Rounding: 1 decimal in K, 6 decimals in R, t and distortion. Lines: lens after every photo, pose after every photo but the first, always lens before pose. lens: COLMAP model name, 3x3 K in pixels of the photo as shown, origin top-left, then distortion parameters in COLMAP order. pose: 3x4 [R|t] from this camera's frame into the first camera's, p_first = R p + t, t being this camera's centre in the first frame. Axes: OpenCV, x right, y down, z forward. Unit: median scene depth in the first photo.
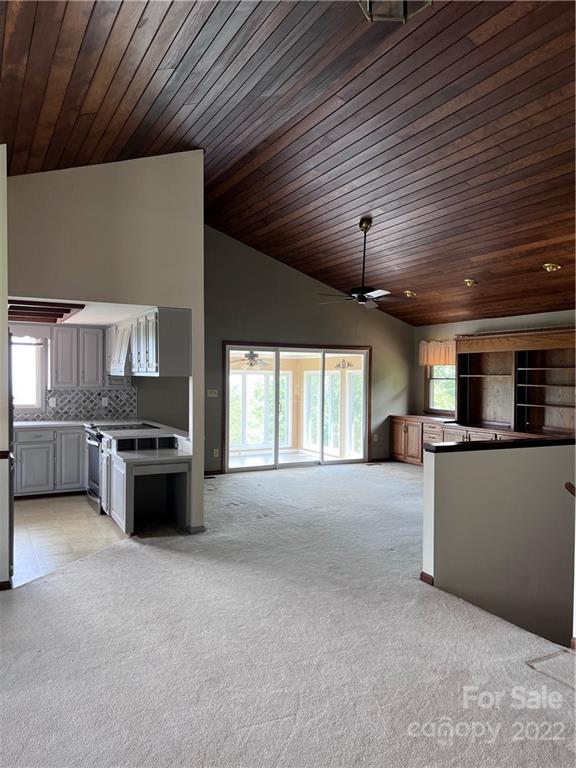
lens RADIAL K [[587.8, 0, 288.0], [0, 587.8, 384.0], [0, 0, 1]] dist [0.062155, -0.005937]
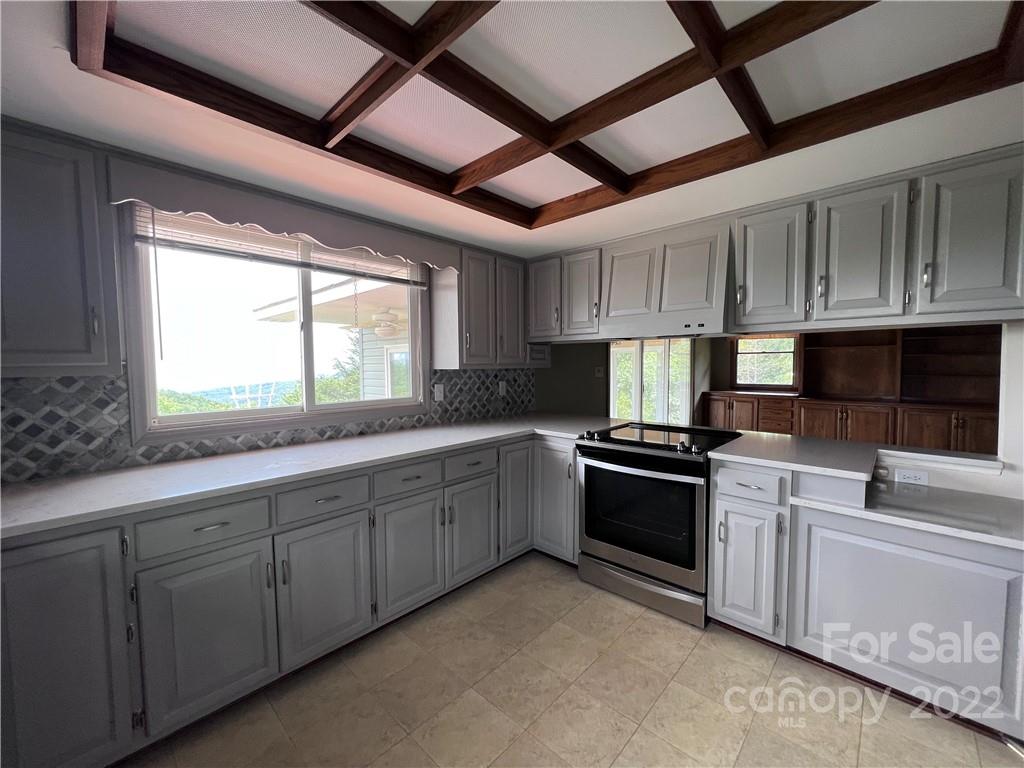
lens RADIAL K [[412.9, 0, 512.0], [0, 412.9, 384.0], [0, 0, 1]] dist [0.000391, -0.000041]
pose [[0.943415, -0.032374, 0.330031, -0.458259], [0.020159, 0.998981, 0.040368, 0.008802], [-0.331002, -0.031431, 0.943106, 0.614748]]
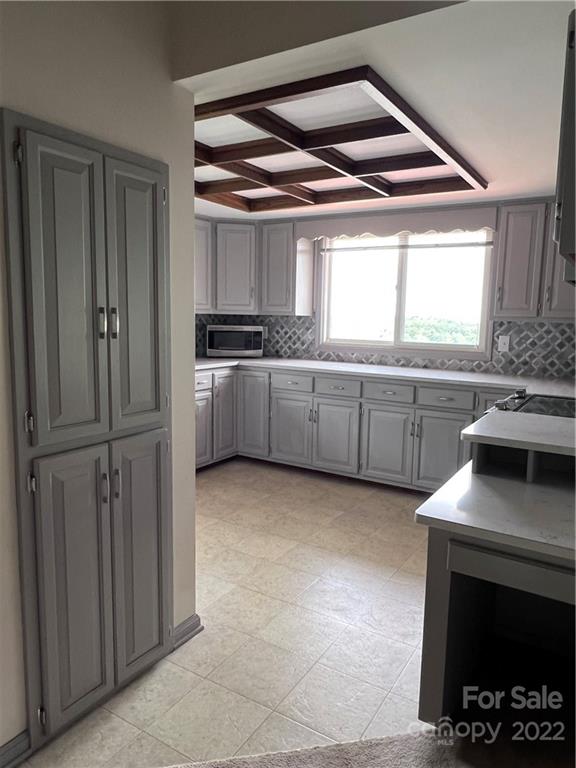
lens RADIAL K [[539.6, 0, 300.4], [0, 539.6, 386.1], [0, 0, 1]] dist [-0.003146, -0.000255]
pose [[0.518793, 0.115705, -0.847034, -0.046213], [-0.029818, 0.992645, 0.117333, 0.015974], [0.854380, -0.035615, 0.518427, 0.551189]]
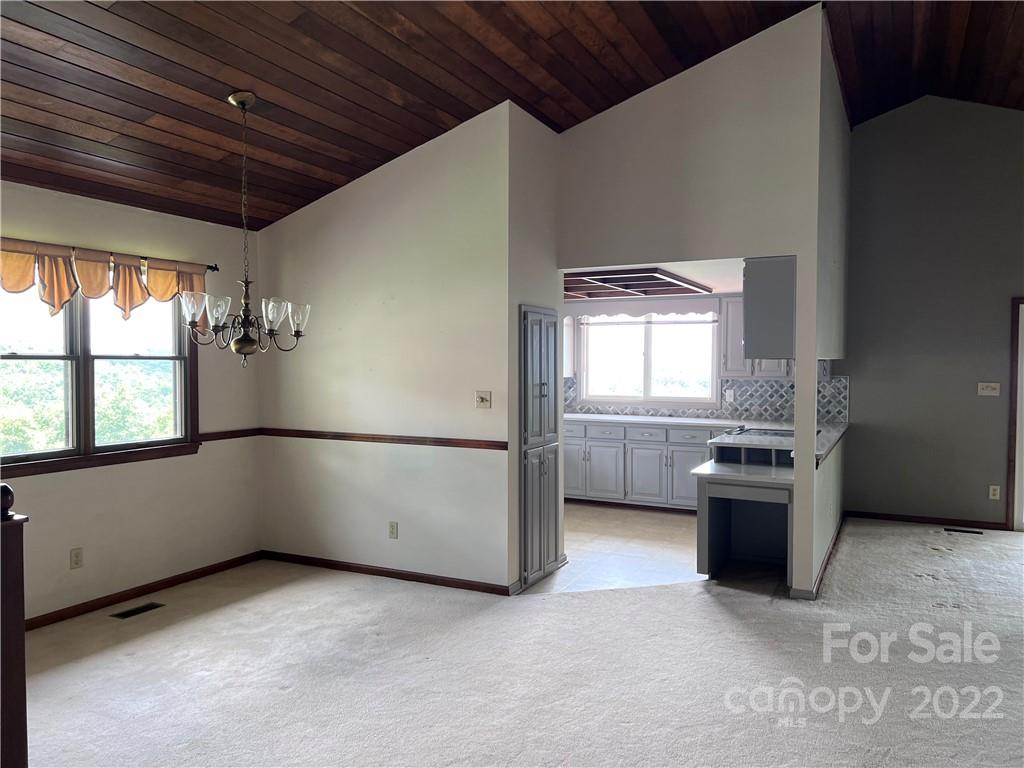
lens RADIAL K [[783.8, 0, 508.3], [0, 783.8, 386.8], [0, 0, 1]] dist [0.062155, -0.005937]
pose [[0.582632, 0.017735, -0.812542, 0.266623], [-0.008113, 0.999839, 0.016005, 0.005079], [0.812695, -0.002733, 0.582682, 0.169150]]
